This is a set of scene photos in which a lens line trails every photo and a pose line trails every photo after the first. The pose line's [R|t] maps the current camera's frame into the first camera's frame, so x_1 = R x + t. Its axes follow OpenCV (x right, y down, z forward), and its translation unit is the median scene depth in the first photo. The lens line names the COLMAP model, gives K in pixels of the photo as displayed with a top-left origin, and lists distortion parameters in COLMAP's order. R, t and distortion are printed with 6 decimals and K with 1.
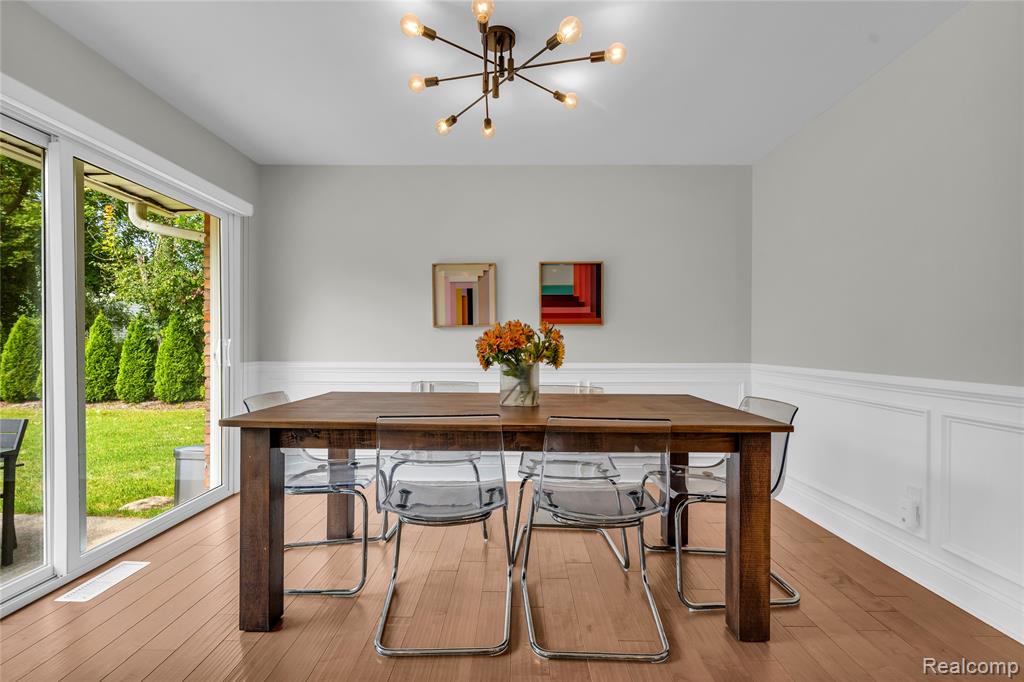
lens RADIAL K [[469.3, 0, 516.8], [0, 469.3, 343.7], [0, 0, 1]] dist [0.002233, -0.000508]
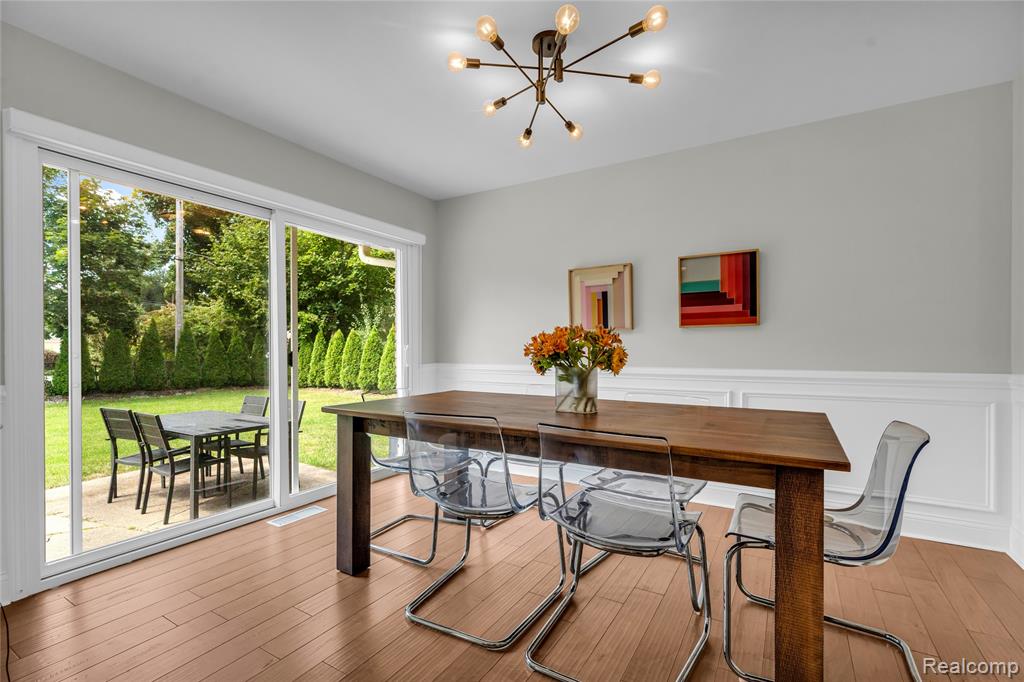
lens RADIAL K [[469.3, 0, 510.1], [0, 469.3, 345.5], [0, 0, 1]] dist [0.002233, -0.000508]
pose [[0.862163, -0.007063, -0.506582, 0.313311], [0.005225, 0.999974, -0.005051, -0.001593], [0.506604, 0.001708, 0.862177, 0.077566]]
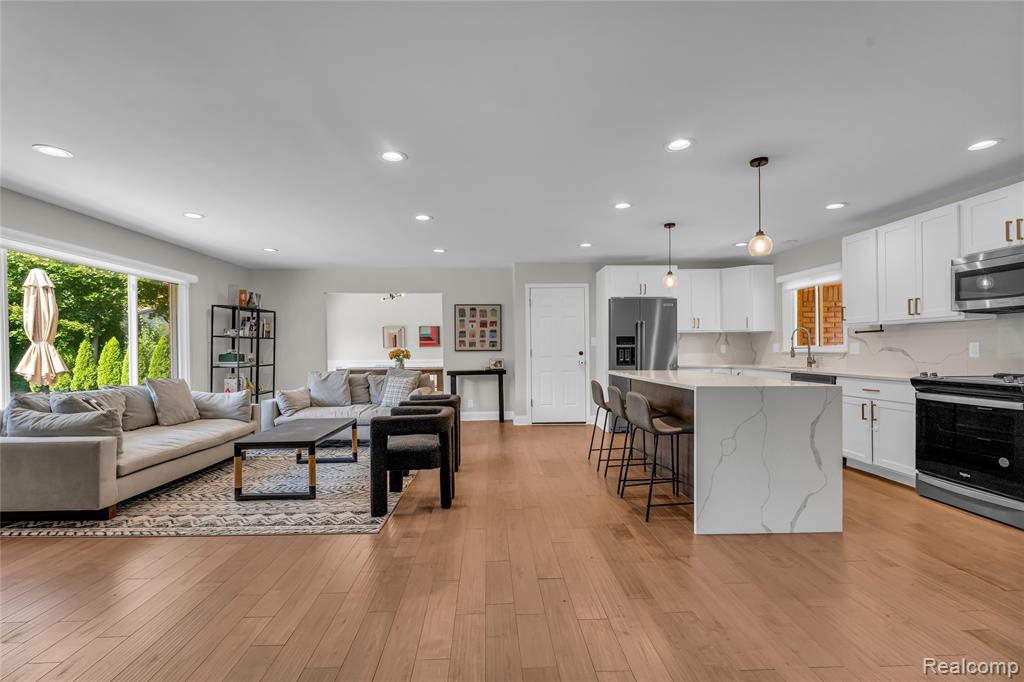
lens RADIAL K [[469.3, 0, 510.4], [0, 469.3, 346.8], [0, 0, 1]] dist [0.002233, -0.000508]
pose [[0.999110, -0.010648, 0.040805, 0.709718], [0.010755, 0.999939, -0.002395, -0.039420], [-0.040778, 0.002832, 0.999164, -2.817330]]
